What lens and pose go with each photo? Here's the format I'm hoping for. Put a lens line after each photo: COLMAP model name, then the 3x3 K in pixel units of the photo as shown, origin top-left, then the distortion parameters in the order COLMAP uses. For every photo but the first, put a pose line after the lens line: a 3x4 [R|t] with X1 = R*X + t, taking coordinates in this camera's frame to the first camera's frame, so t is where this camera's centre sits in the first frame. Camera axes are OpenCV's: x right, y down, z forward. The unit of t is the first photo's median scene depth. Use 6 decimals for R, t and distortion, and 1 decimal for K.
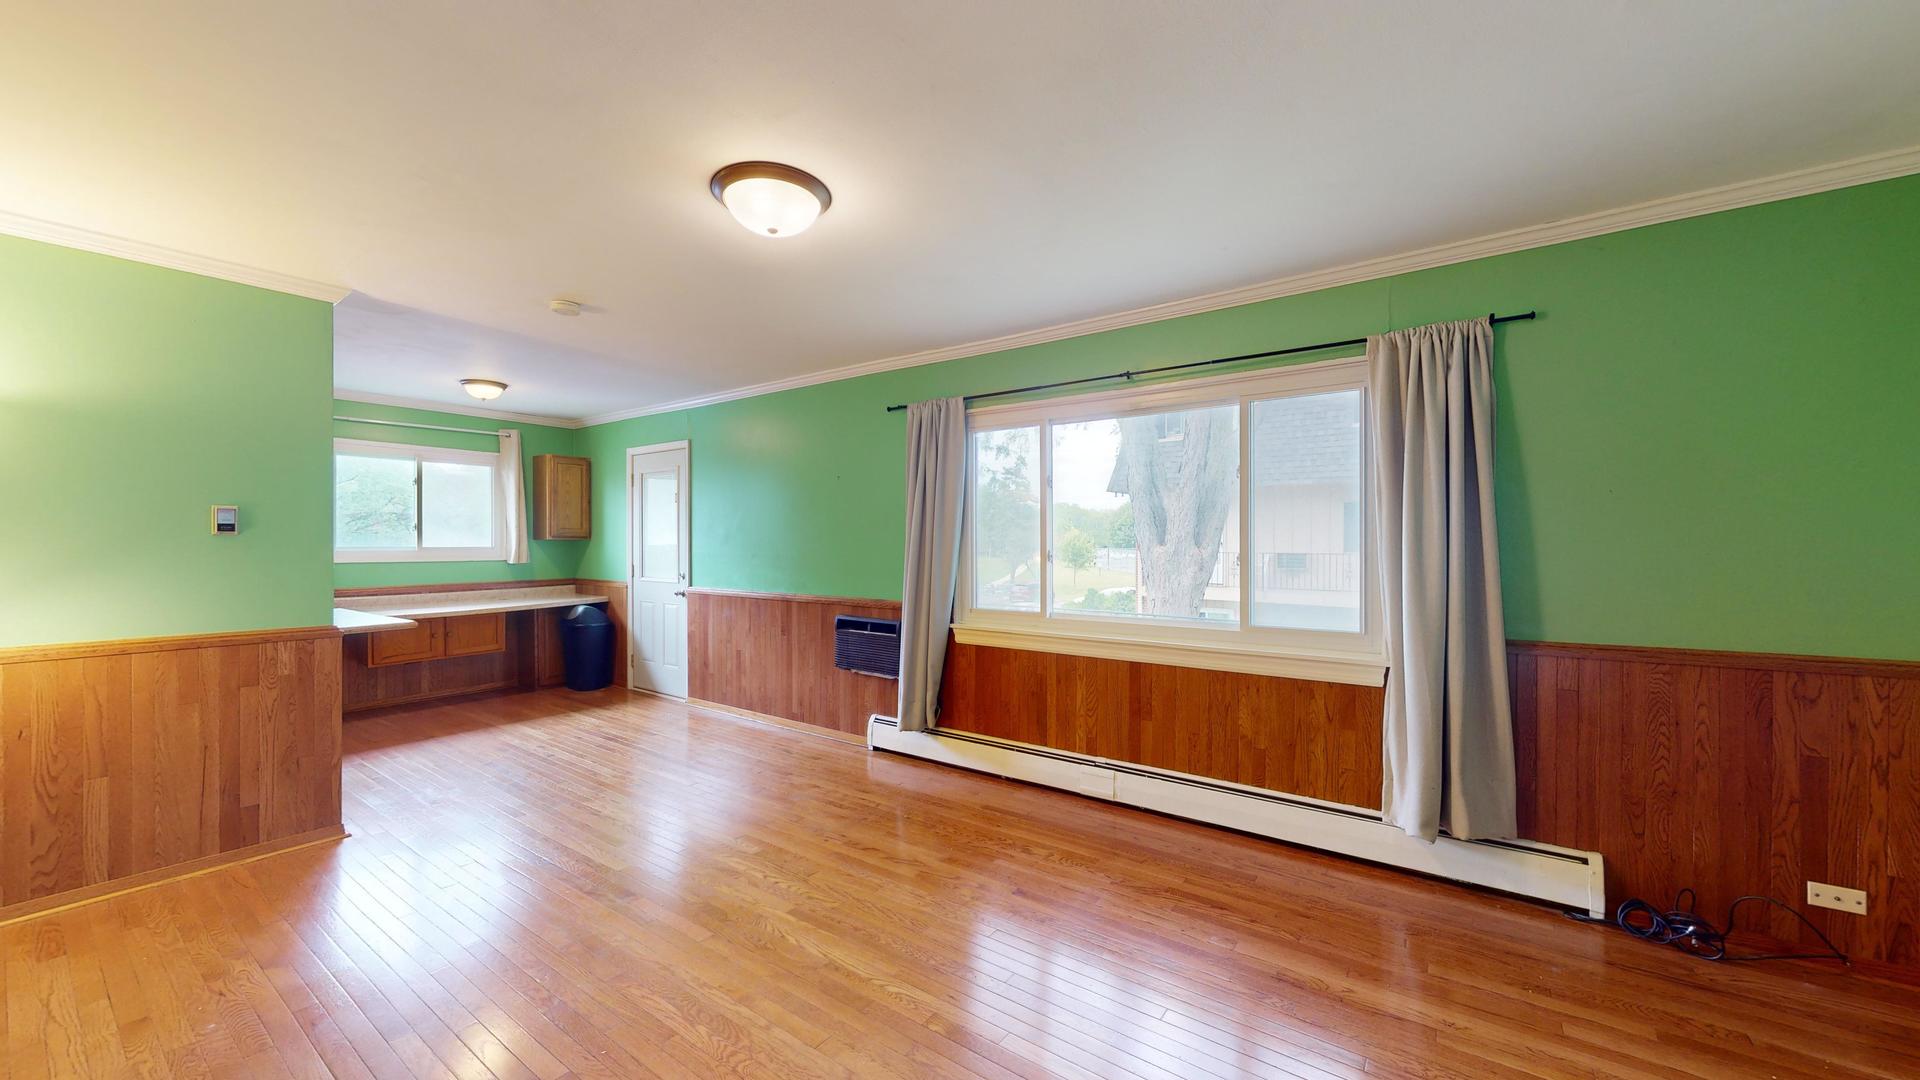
lens RADIAL K [[710.2, 0, 961.6], [0, 710.2, 542.9], [0, 0, 1]] dist [-0.000751, -0.000016]
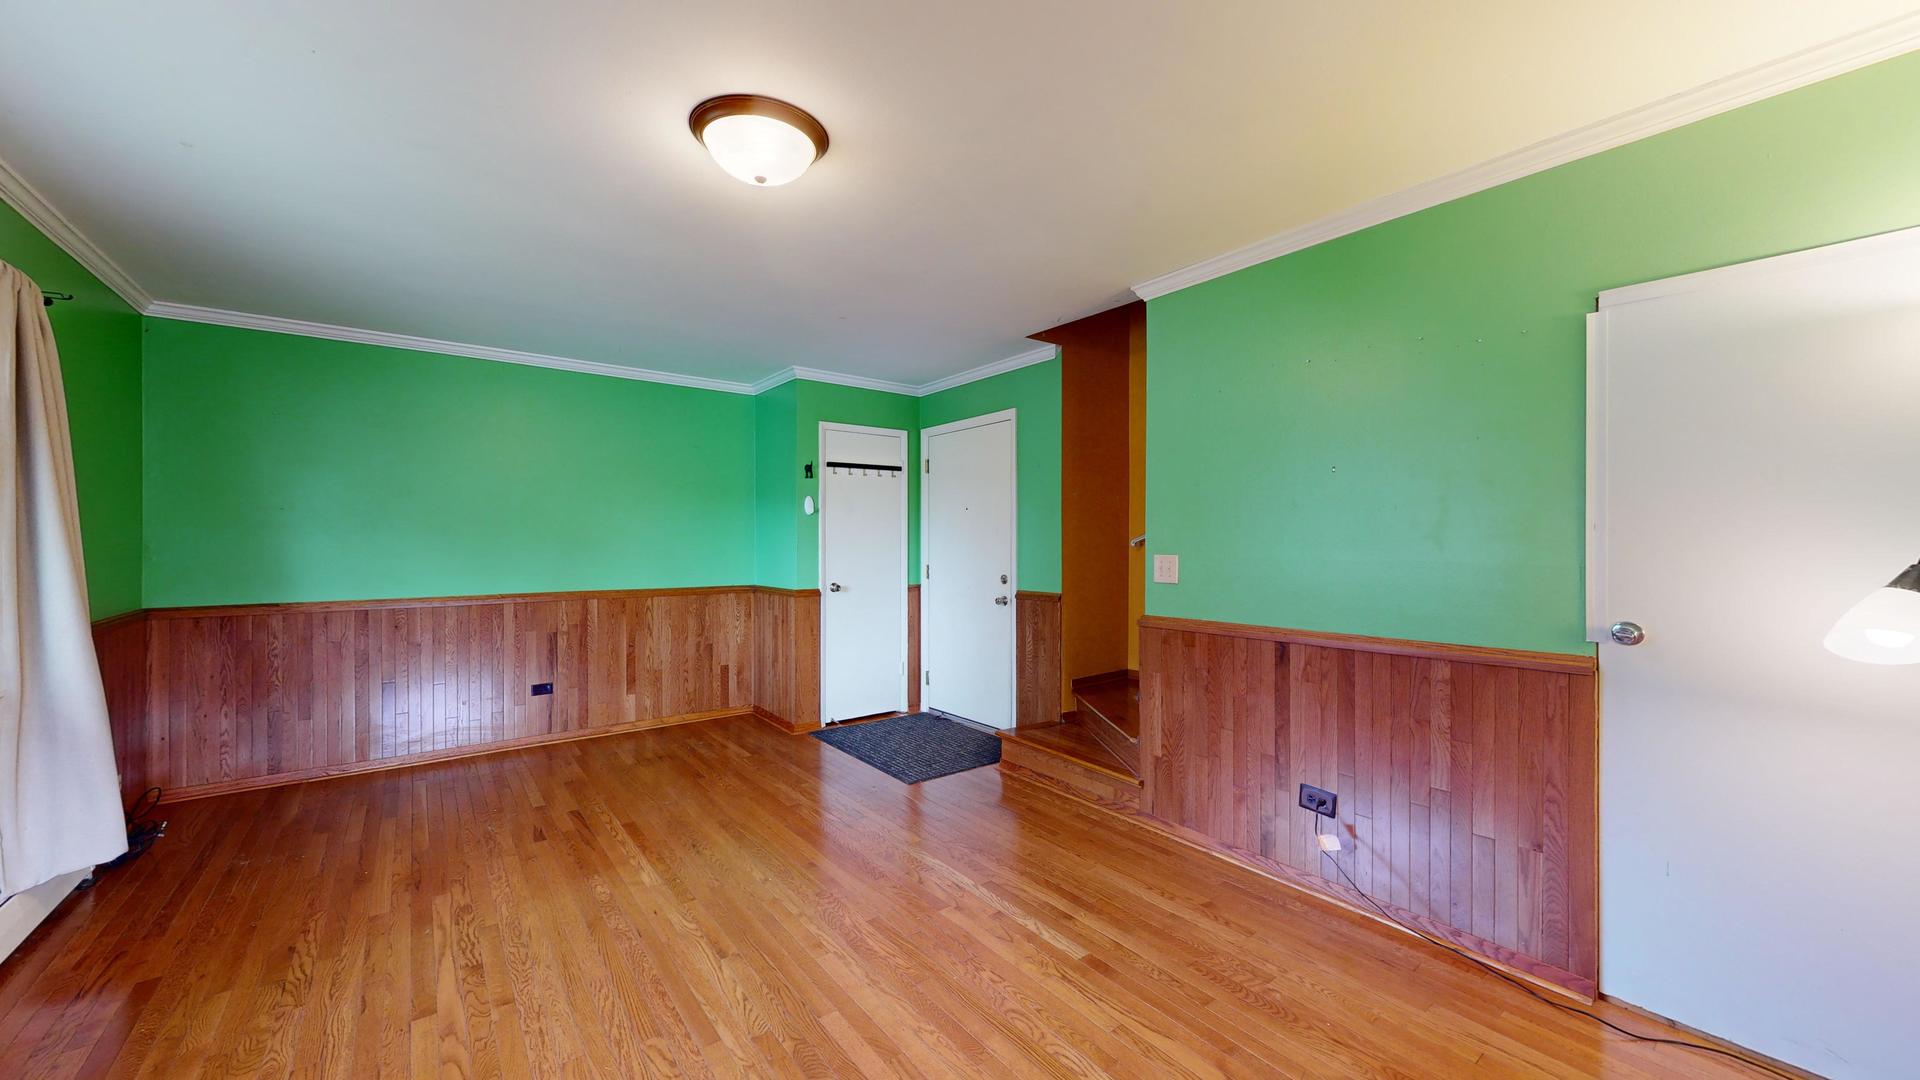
lens RADIAL K [[710.2, 0, 961.6], [0, 710.2, 542.9], [0, 0, 1]] dist [-0.000751, -0.000016]
pose [[-0.962298, -0.000247, 0.271999, -0.769519], [-0.000292, 1.000000, -0.000125, 0.010797], [-0.271999, -0.000200, -0.962298, 1.839577]]
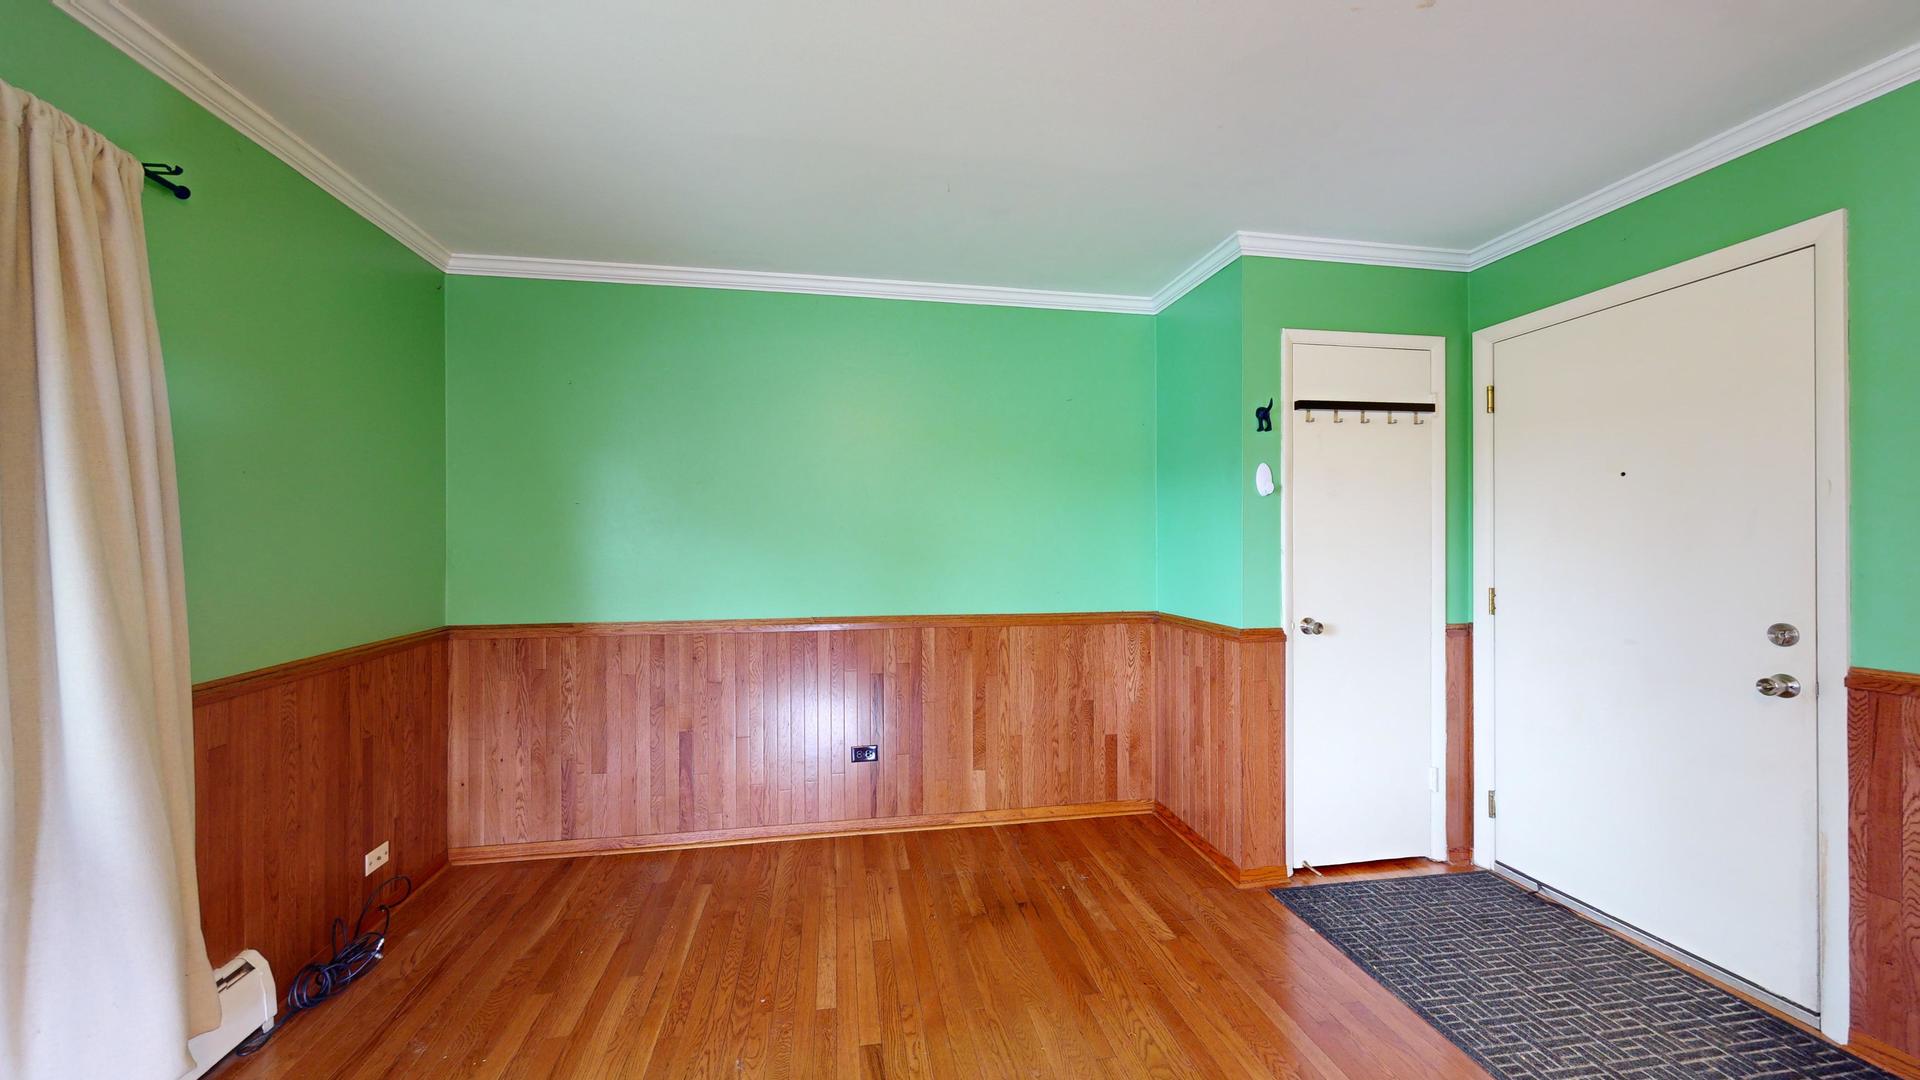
lens RADIAL K [[710.2, 0, 961.6], [0, 710.2, 542.9], [0, 0, 1]] dist [-0.000751, -0.000016]
pose [[-0.728298, 0.000981, 0.685260, -0.190872], [0.000871, 0.999999, -0.000507, 0.005421], [-0.685260, 0.000228, -0.728298, 1.125525]]
